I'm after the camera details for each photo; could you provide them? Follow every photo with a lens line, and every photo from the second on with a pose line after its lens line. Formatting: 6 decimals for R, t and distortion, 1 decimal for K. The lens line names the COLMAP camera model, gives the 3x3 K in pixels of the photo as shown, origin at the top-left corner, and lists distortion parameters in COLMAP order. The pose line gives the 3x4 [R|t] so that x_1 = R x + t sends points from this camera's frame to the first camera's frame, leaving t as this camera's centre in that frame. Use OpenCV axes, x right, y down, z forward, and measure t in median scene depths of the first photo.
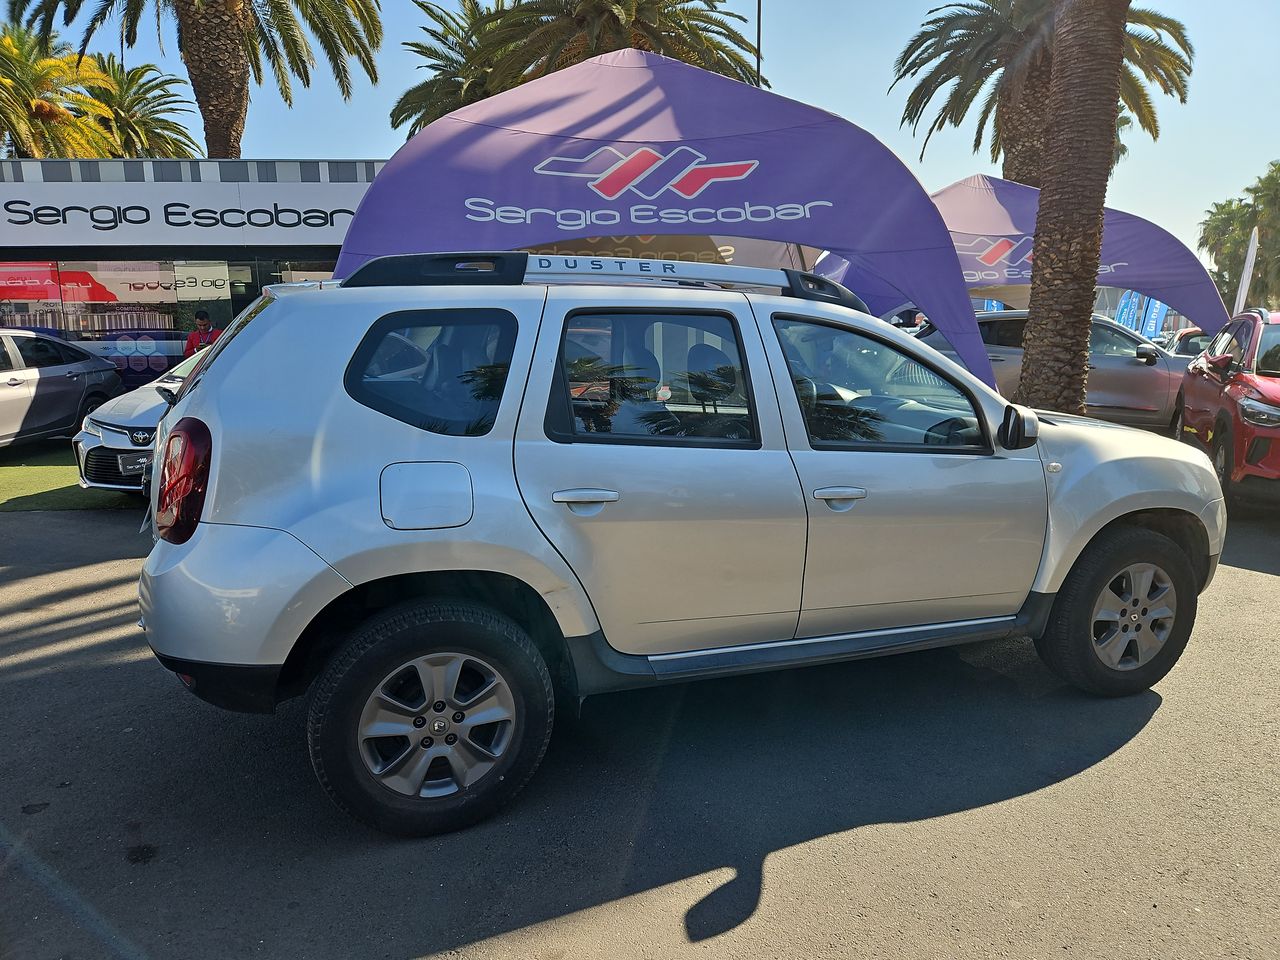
lens RADIAL K [[888.3, 0, 653.6], [0, 888.3, 461.7], [0, 0, 1]] dist [0.051361, -0.045493]
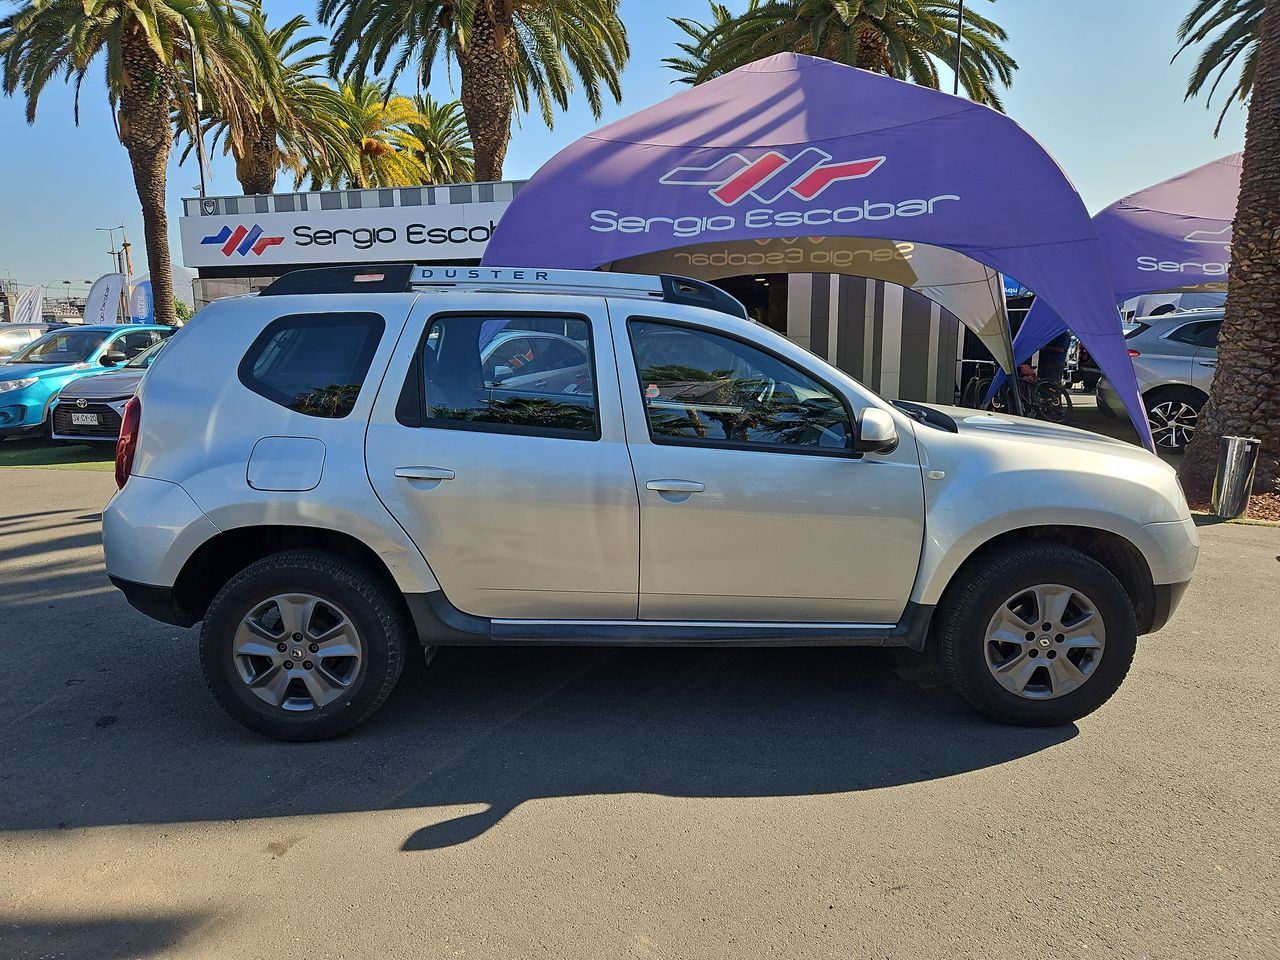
lens RADIAL K [[887.2, 0, 641.7], [0, 887.2, 463.1], [0, 0, 1]] dist [0.076843, -0.081672]
pose [[0.944801, 0.048246, -0.324072, 0.202202], [-0.048602, 0.998794, 0.007001, 0.001176], [0.324019, 0.009136, 0.946006, -0.005247]]
